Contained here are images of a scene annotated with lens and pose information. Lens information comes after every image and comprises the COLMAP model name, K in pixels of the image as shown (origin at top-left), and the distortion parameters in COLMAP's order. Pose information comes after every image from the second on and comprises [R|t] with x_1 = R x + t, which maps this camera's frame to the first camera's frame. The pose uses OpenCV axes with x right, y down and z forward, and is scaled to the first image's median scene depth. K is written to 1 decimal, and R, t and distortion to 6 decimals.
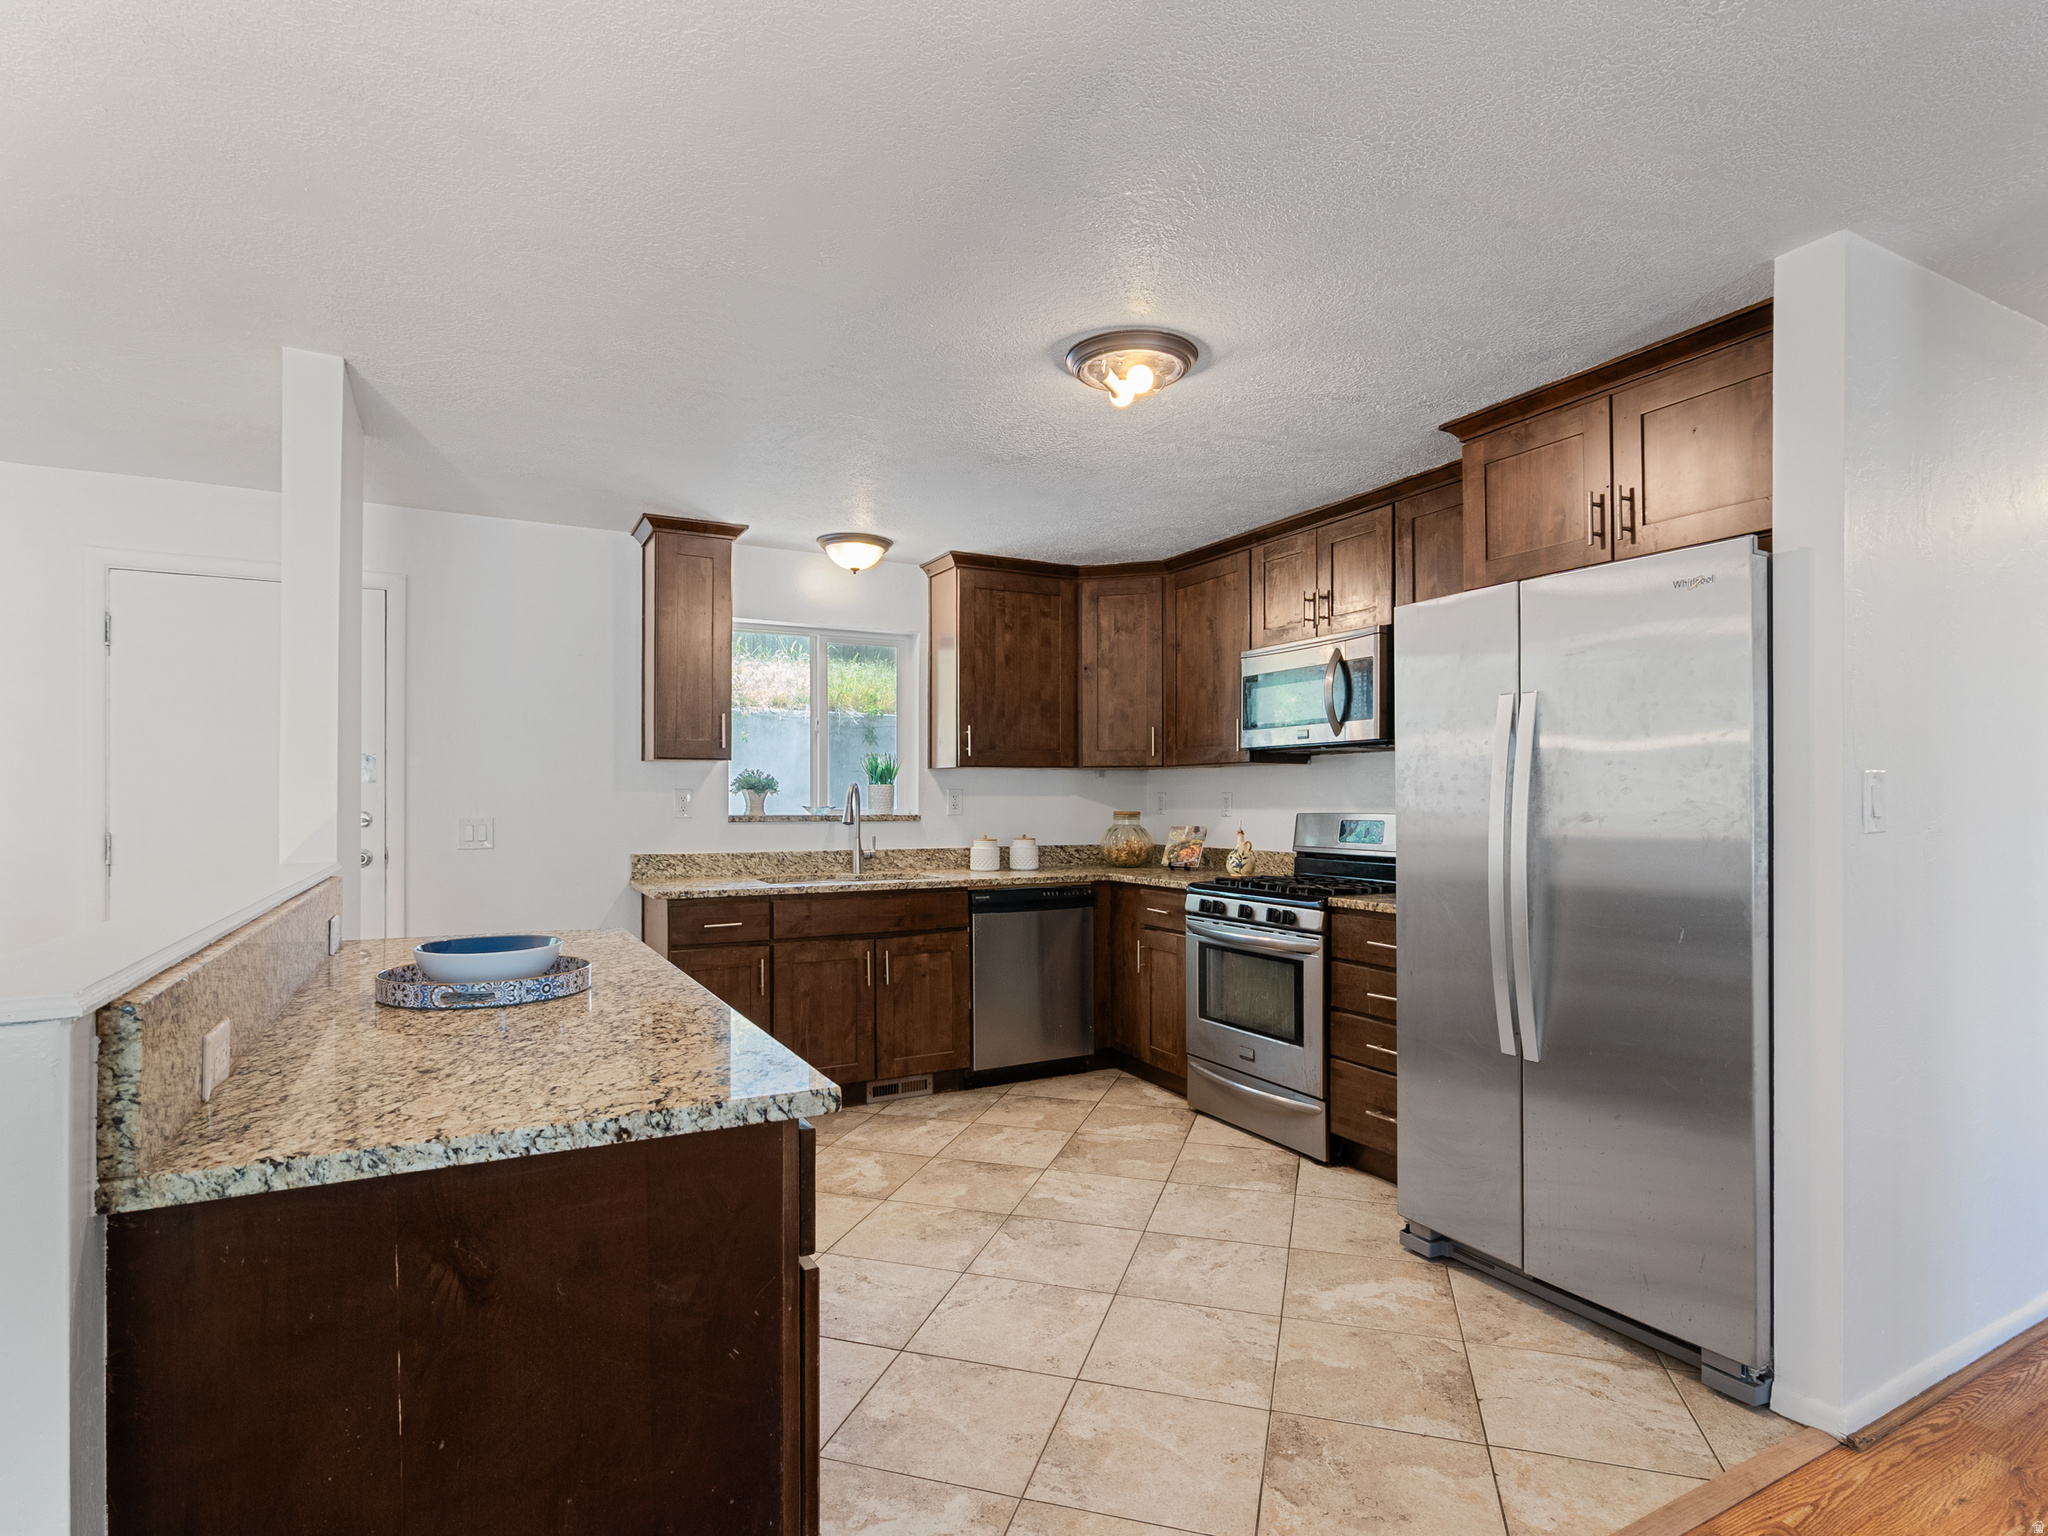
lens RADIAL K [[1056.3, 0, 1016.3], [0, 1056.3, 791.3], [0, 0, 1]] dist [-0.002340, -0.000856]
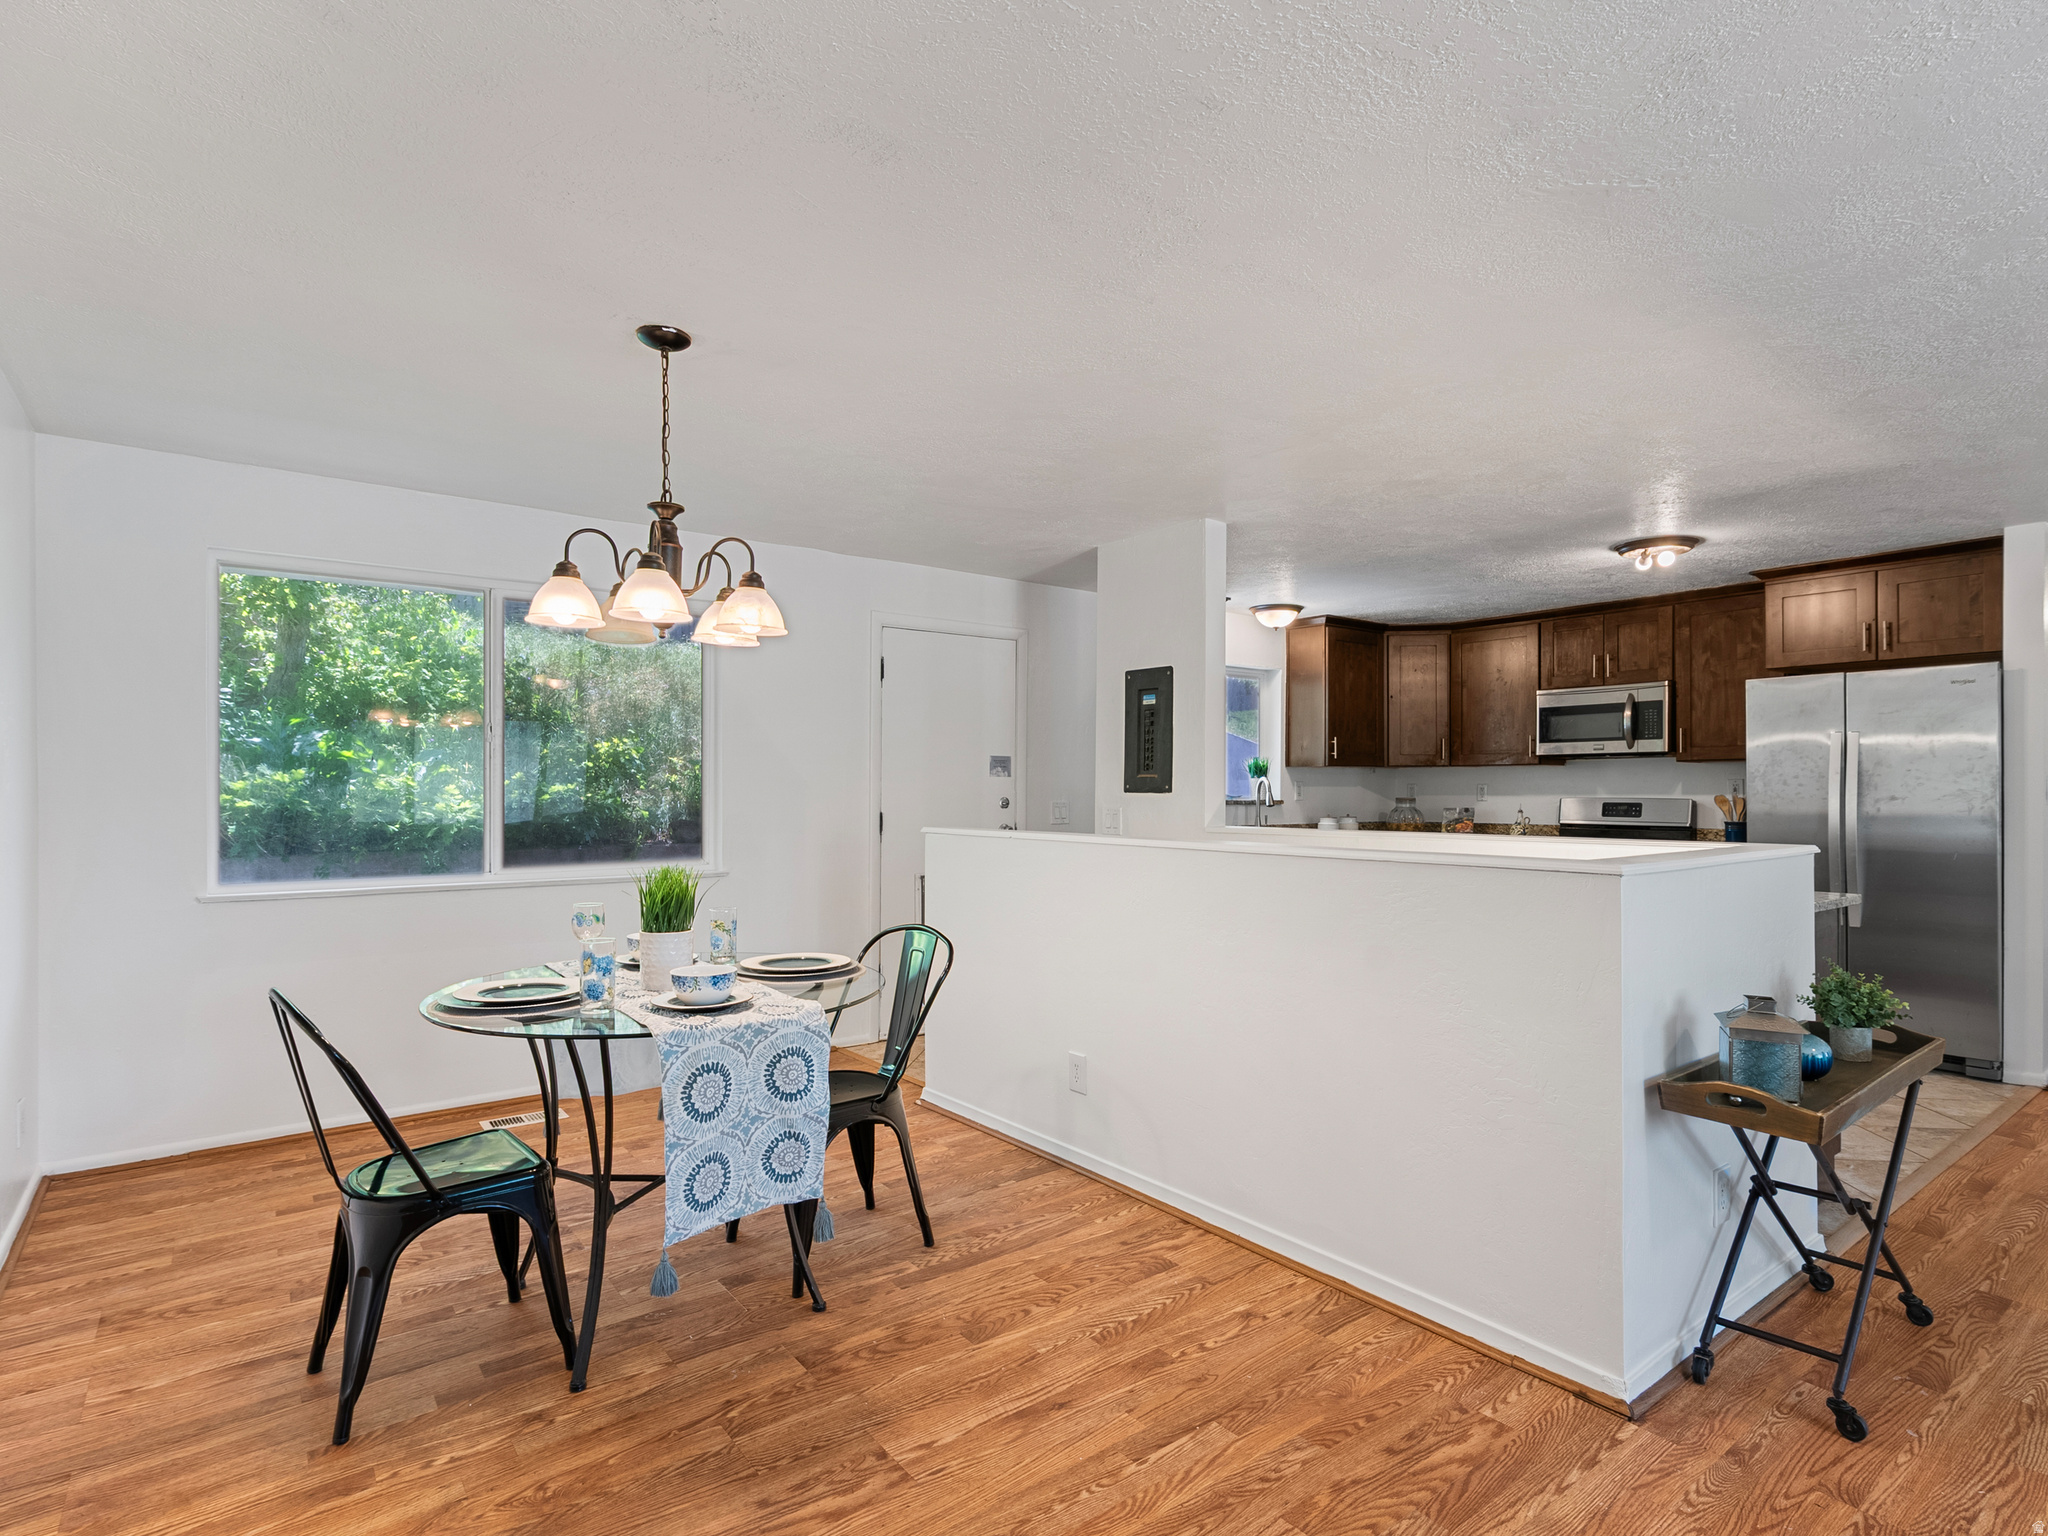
lens RADIAL K [[1046.4, 0, 1021.1], [0, 1046.4, 781.1], [0, 0, 1]] dist [-0.001154, 0.000246]
pose [[0.987599, 0.002688, 0.156972, -0.738648], [-0.002599, 0.999996, -0.000767, -0.000675], [-0.156973, 0.000349, 0.987603, -0.356384]]
